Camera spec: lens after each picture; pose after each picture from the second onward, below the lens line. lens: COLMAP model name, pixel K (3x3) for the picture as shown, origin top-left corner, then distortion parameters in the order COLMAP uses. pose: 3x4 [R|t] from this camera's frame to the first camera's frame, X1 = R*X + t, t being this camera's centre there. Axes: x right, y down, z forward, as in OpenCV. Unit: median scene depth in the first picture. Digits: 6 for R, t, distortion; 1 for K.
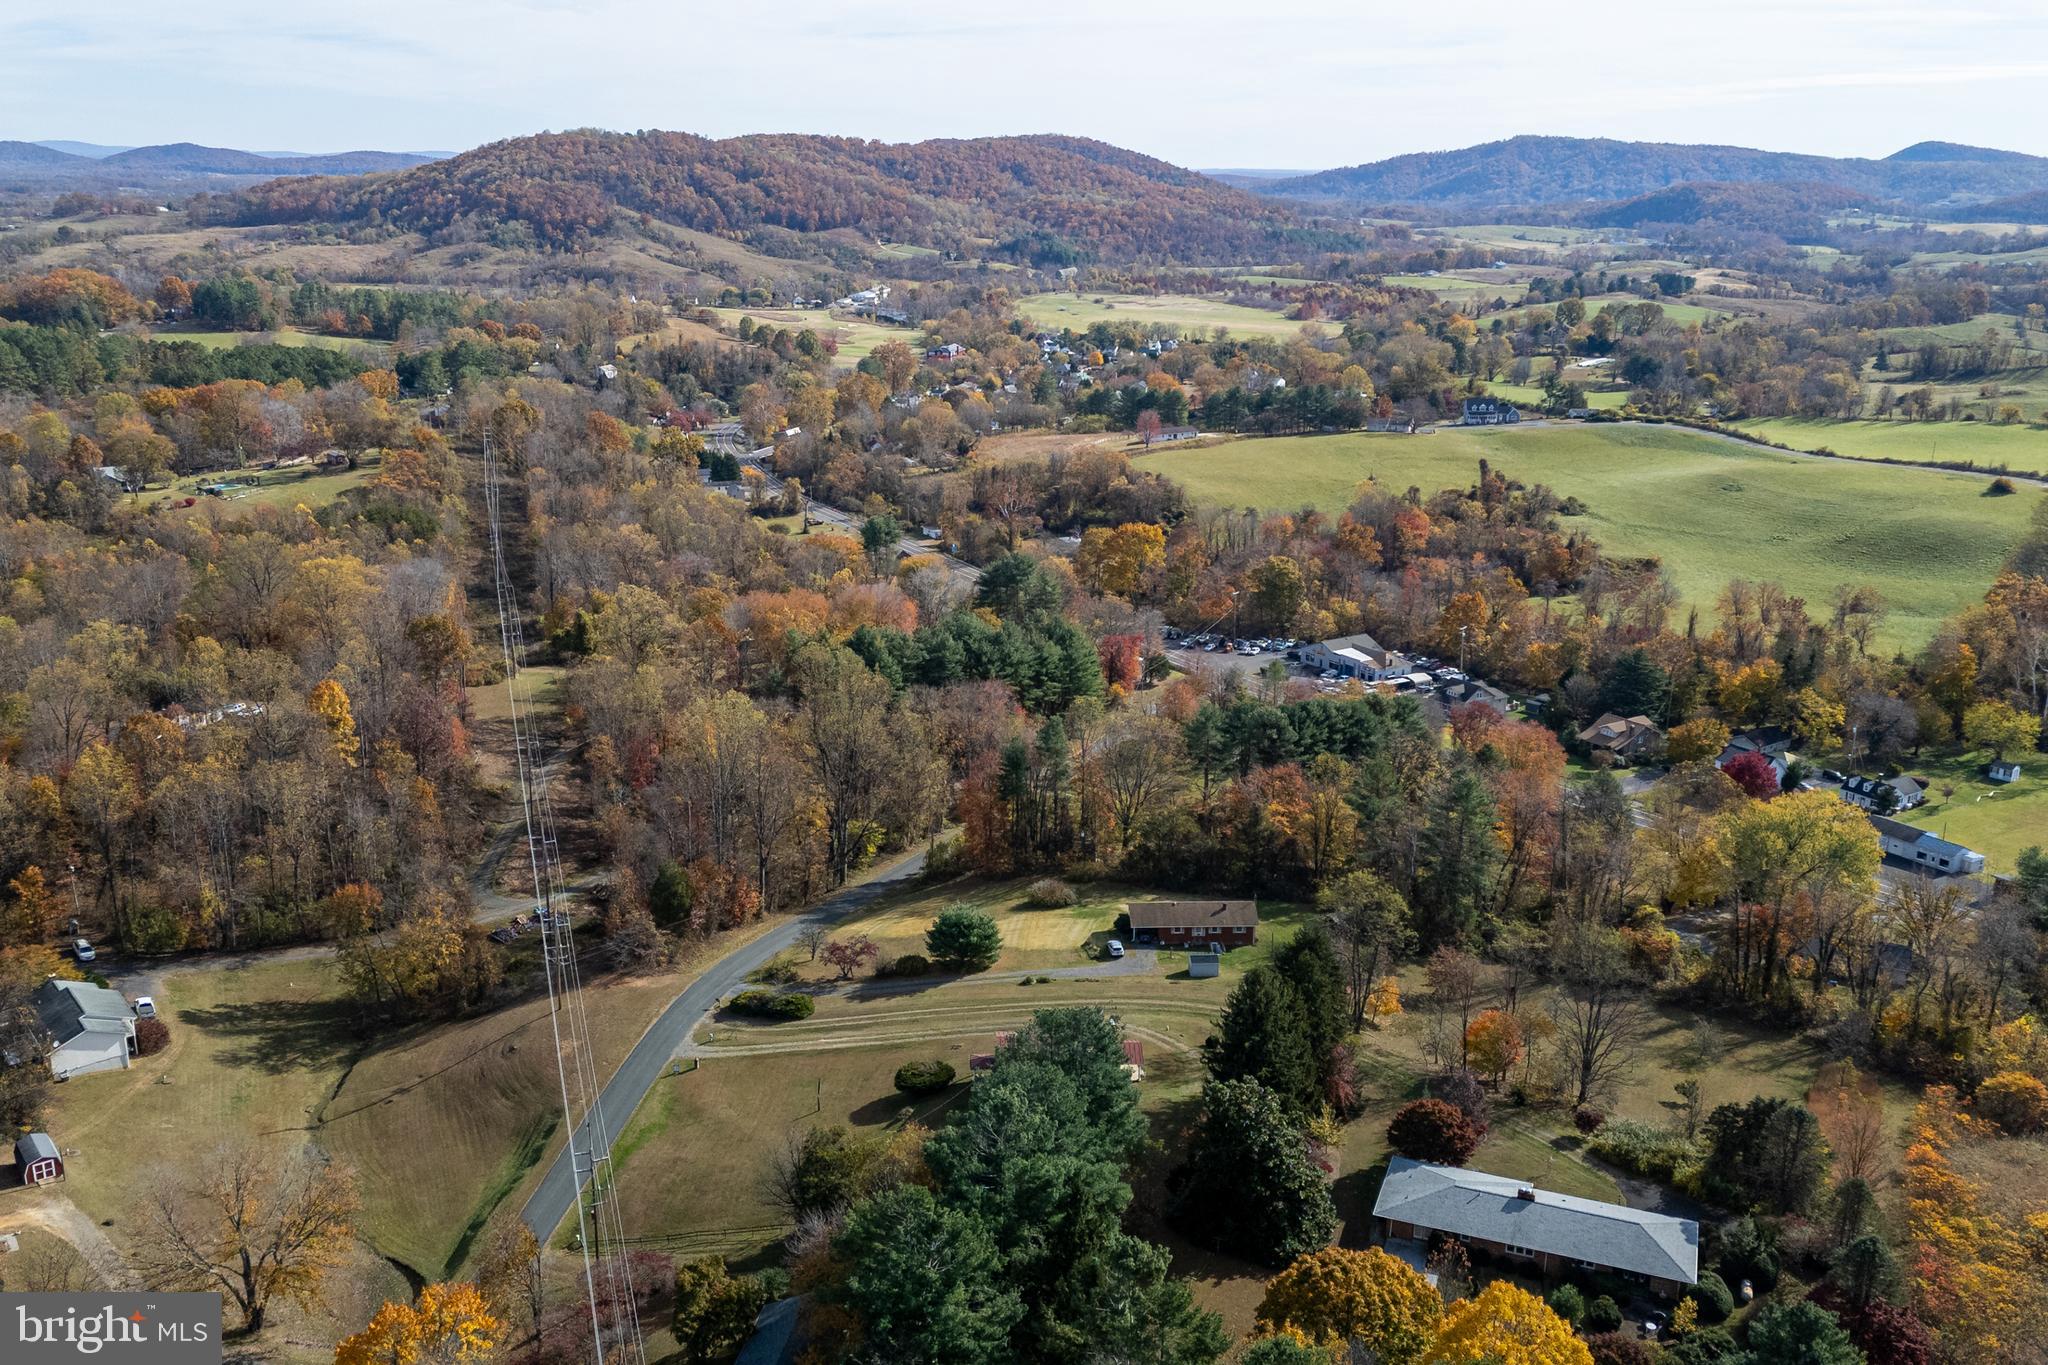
lens RADIAL K [[1778.1, 0, 1025.8], [0, 1778.1, 697.3], [0, 0, 1]] dist [0.062486, -0.063302]
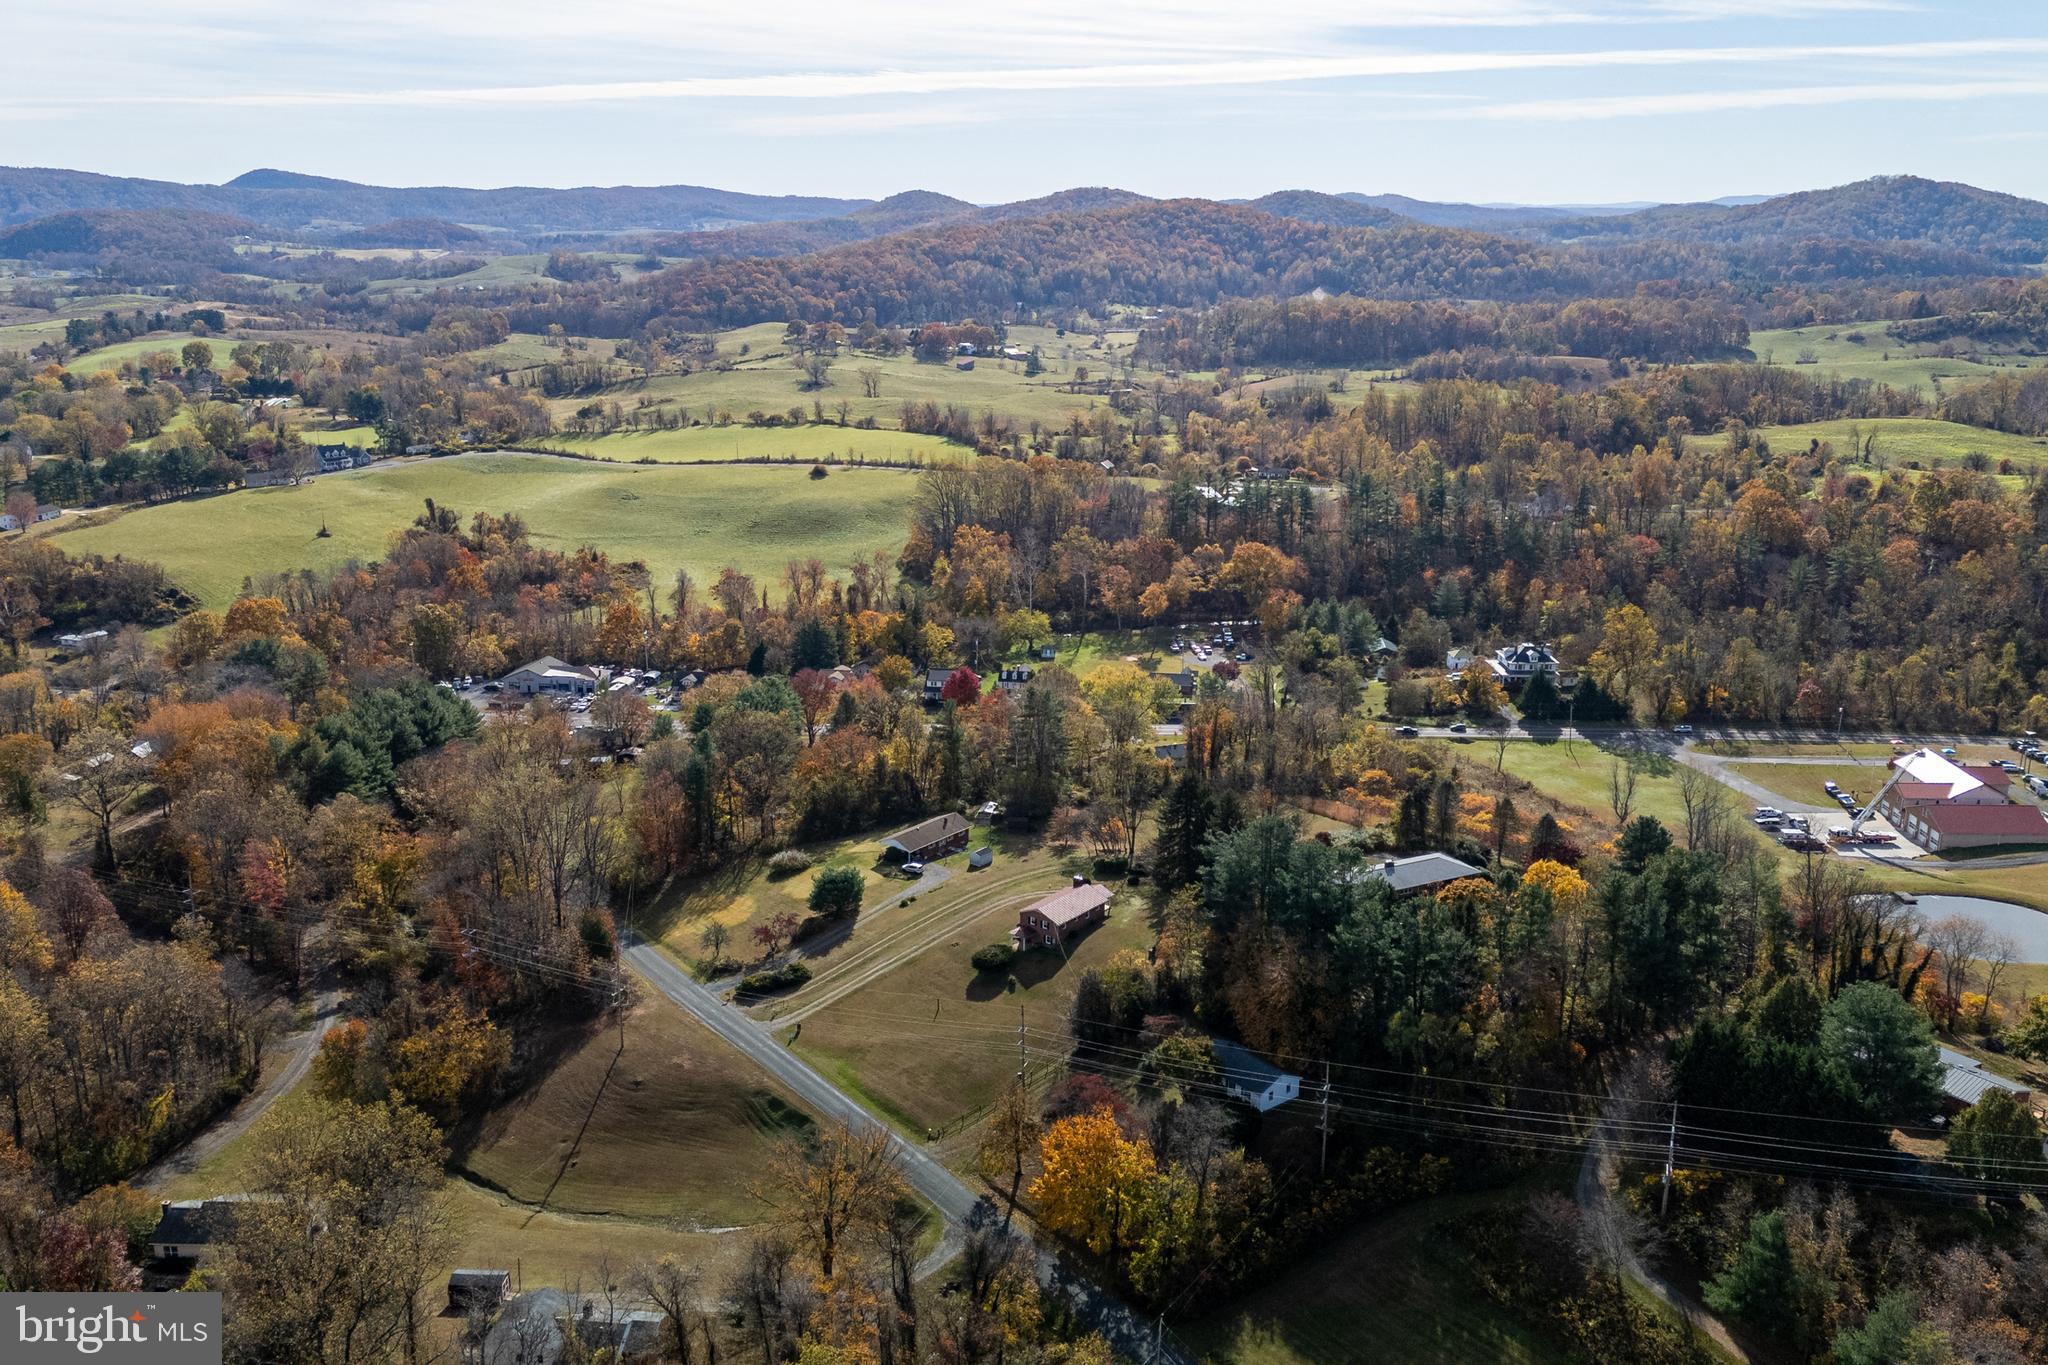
lens RADIAL K [[1778.1, 0, 1023.3], [0, 1778.1, 685.5], [0, 0, 1]] dist [0.062486, -0.063302]
pose [[0.656605, -0.199621, 0.727338, -0.098896], [0.212073, 0.974298, 0.075950, -0.008878], [-0.723806, 0.104380, 0.682063, 0.003785]]
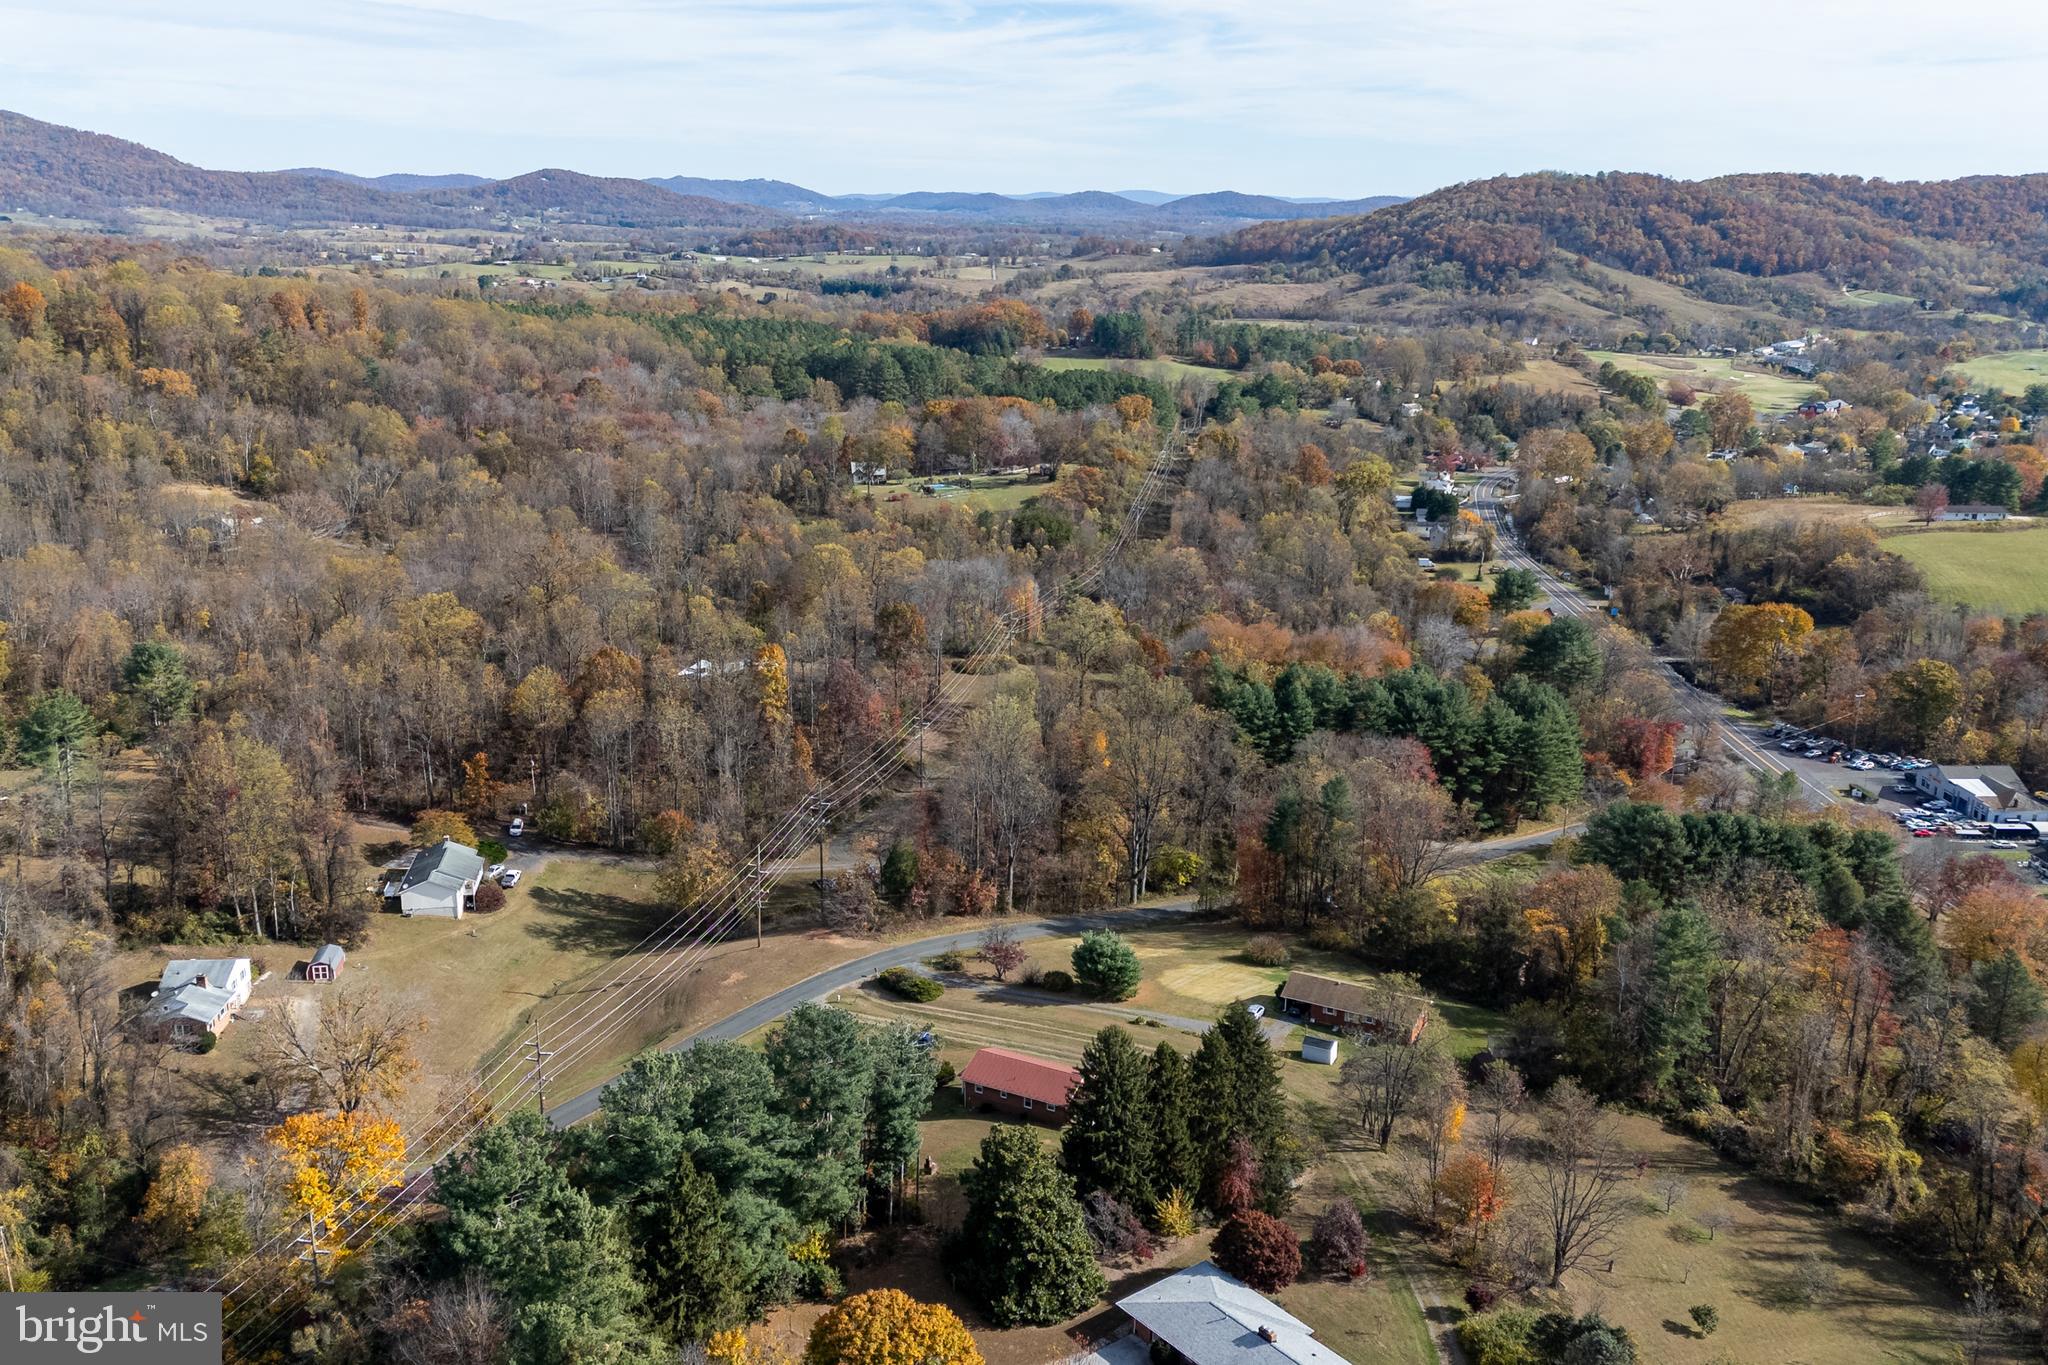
lens RADIAL K [[1778.1, 0, 1016.2], [0, 1778.1, 683.5], [0, 0, 1]] dist [0.062486, -0.063302]
pose [[0.854674, 0.135174, -0.501258, 0.048122], [-0.149797, 0.988653, 0.011197, -0.003140], [0.497084, 0.065517, 0.865225, 0.011048]]
